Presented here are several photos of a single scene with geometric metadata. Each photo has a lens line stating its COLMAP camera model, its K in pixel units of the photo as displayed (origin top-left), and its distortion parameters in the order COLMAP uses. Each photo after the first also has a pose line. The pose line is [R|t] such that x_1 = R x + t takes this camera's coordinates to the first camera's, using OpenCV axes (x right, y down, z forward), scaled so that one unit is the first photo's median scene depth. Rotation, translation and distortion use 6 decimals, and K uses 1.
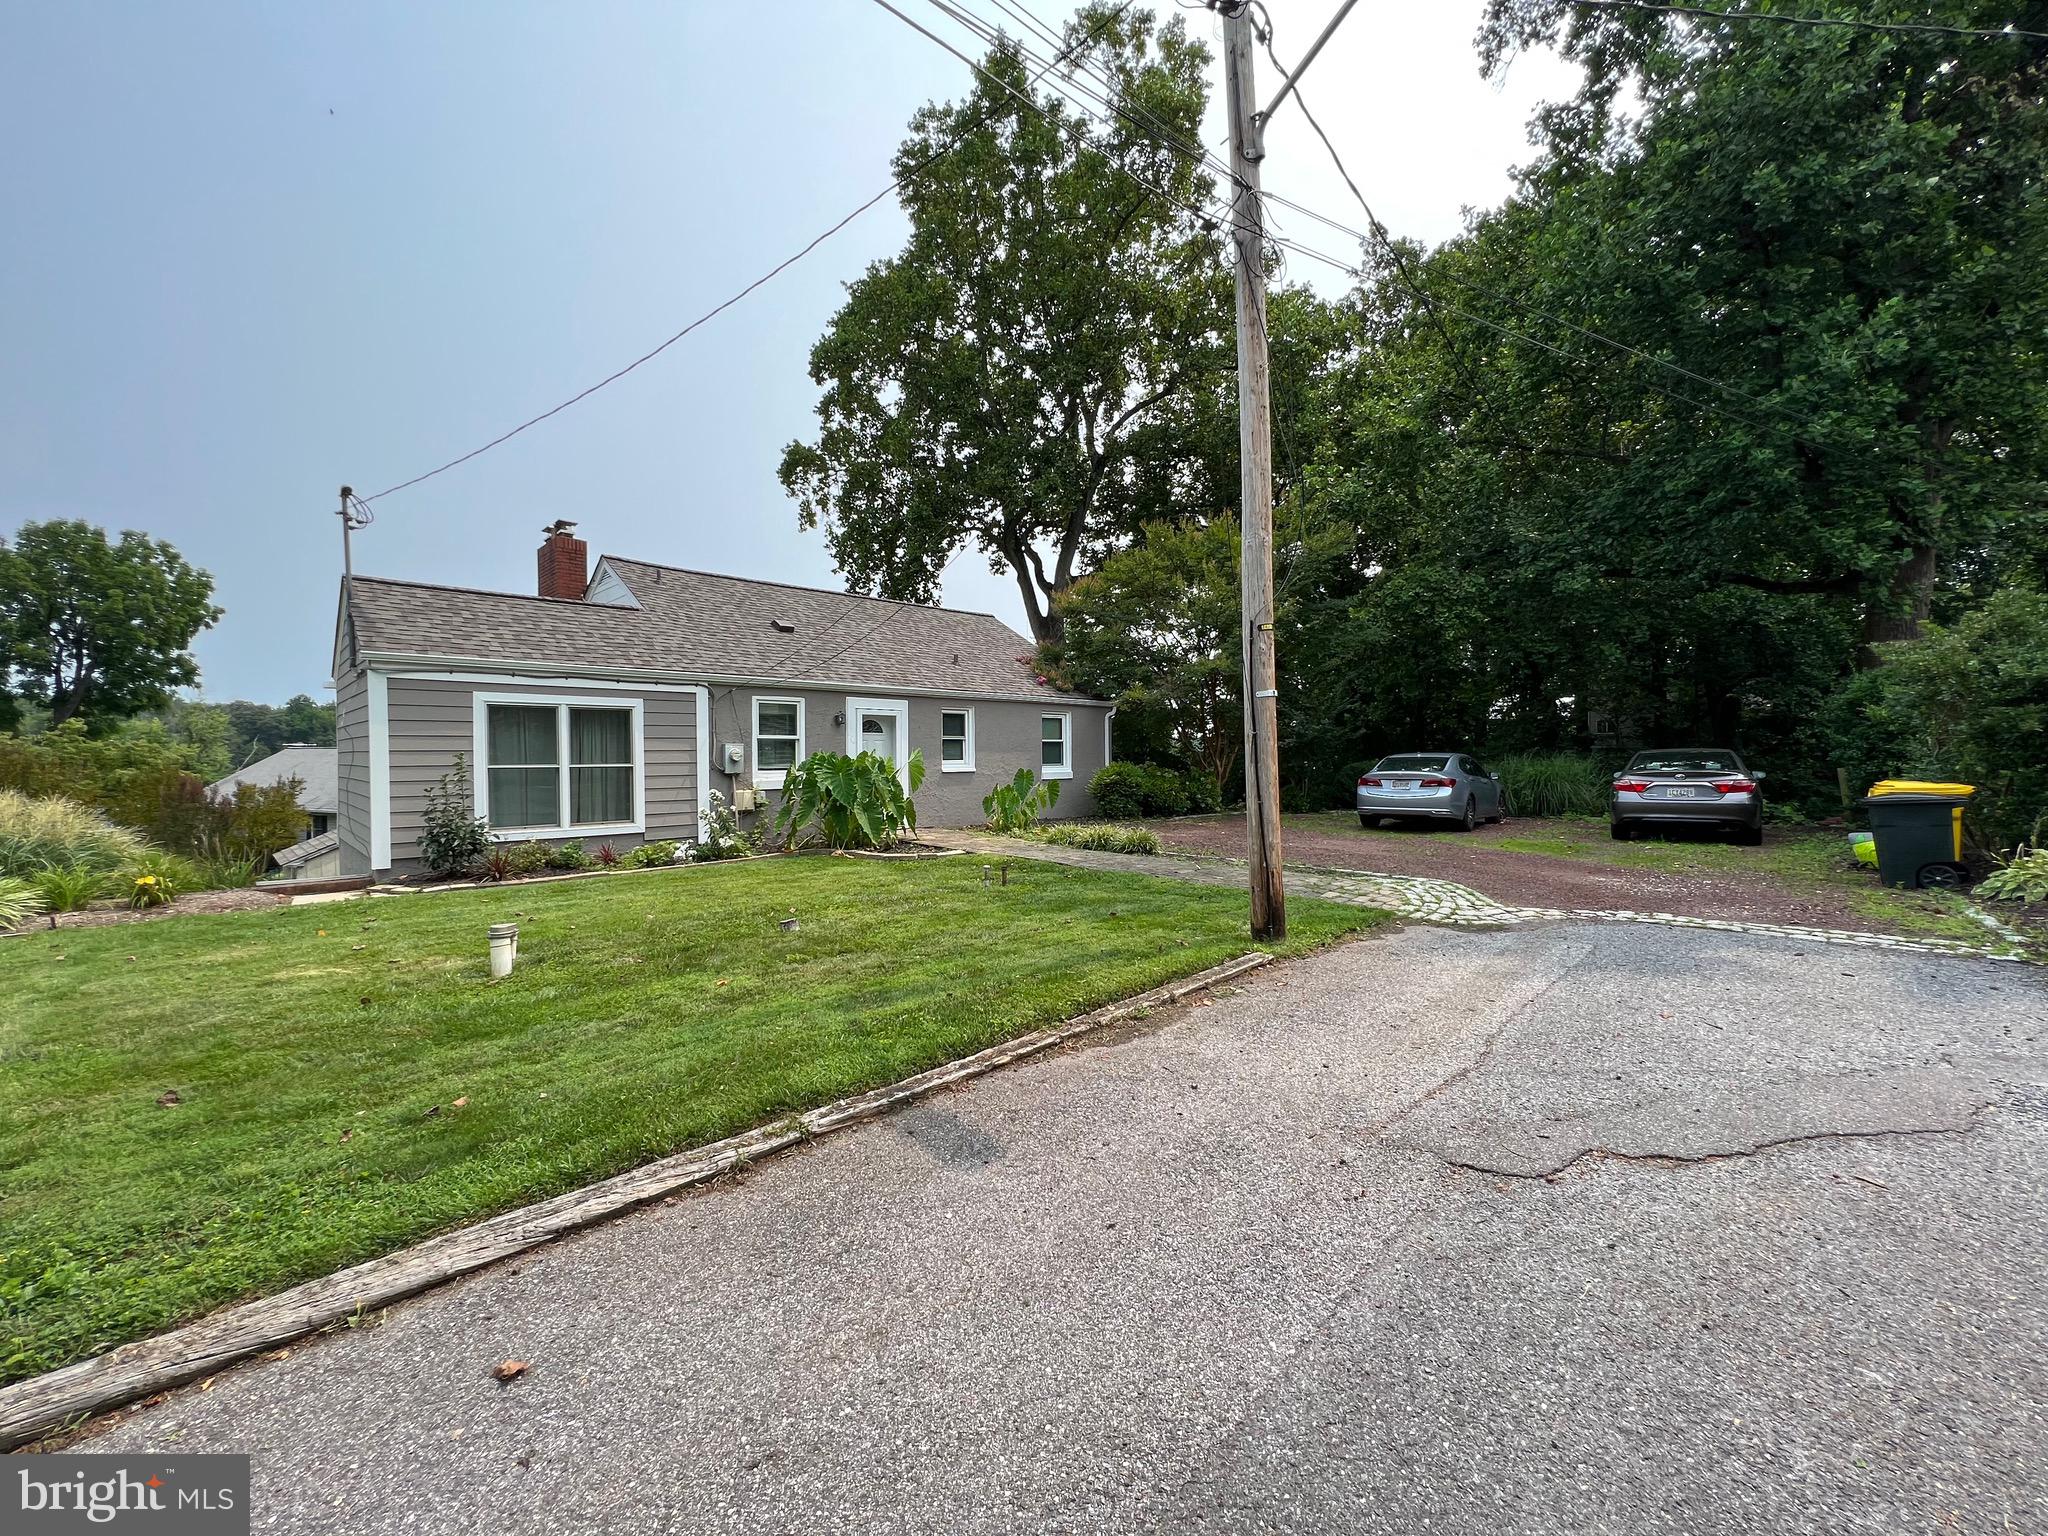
lens RADIAL K [[820.5, 0, 1021.1], [0, 820.5, 761.9], [0, 0, 1]] dist [0.001116, 0.000319]
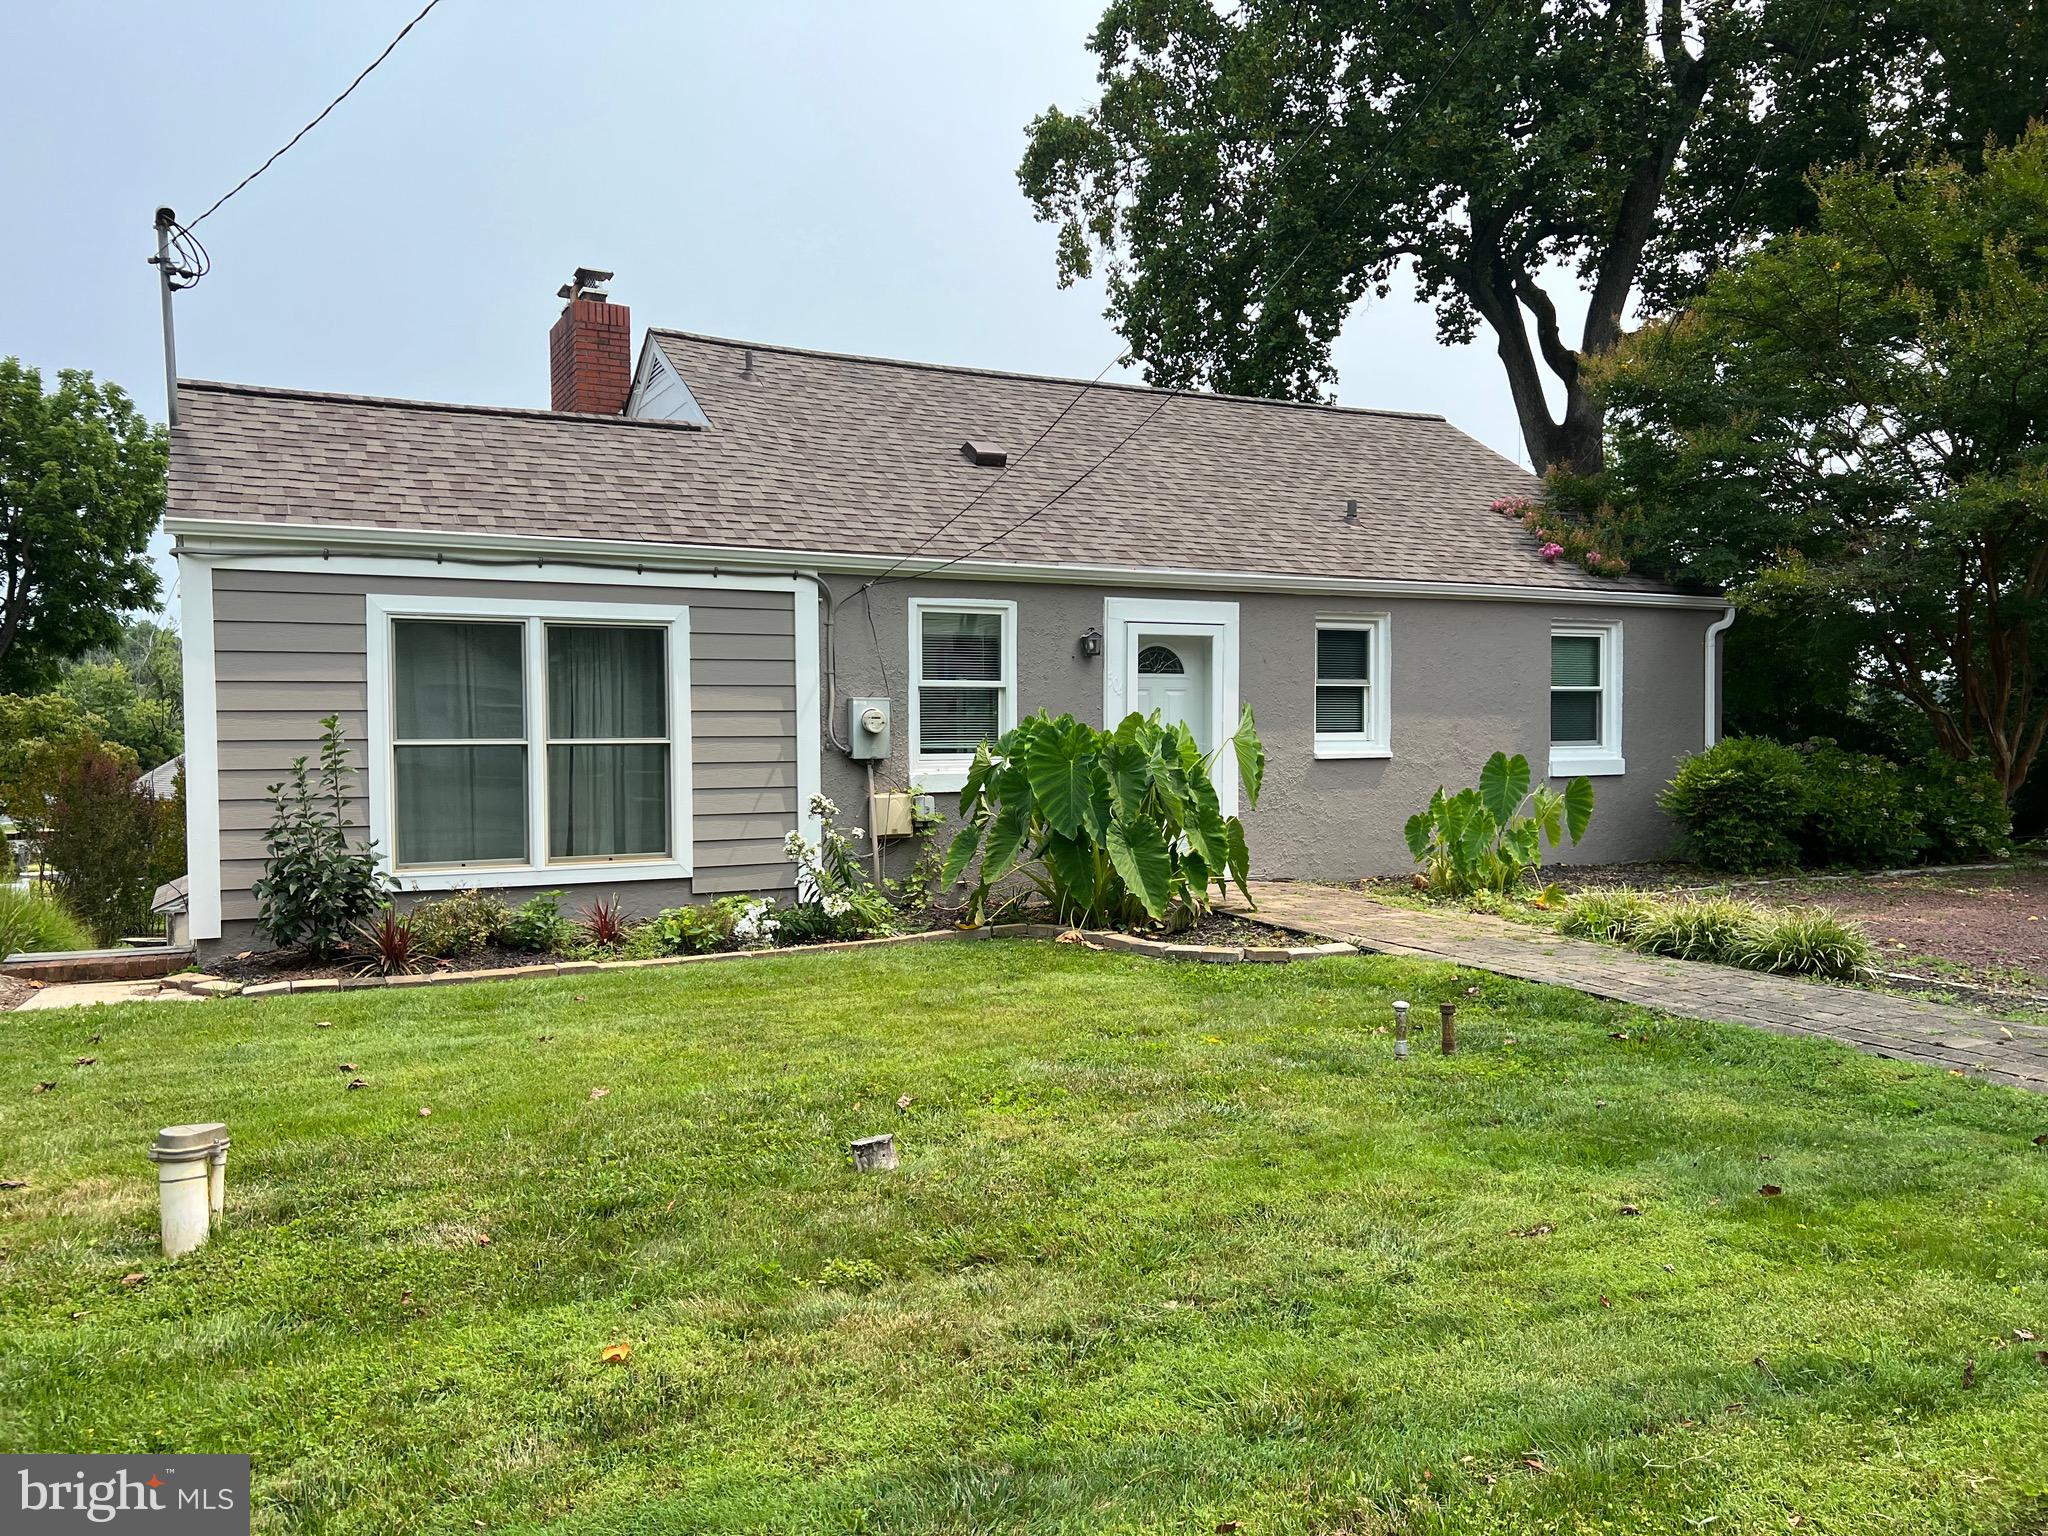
lens RADIAL K [[1530.8, 0, 1022.2], [0, 1530.8, 759.8], [0, 0, 1]] dist [0.072864, -0.097160]
pose [[0.954499, 0.010371, -0.298034, 0.002224], [-0.004947, 0.999808, 0.018949, -0.002197], [0.298173, -0.016613, 0.954367, 0.135558]]
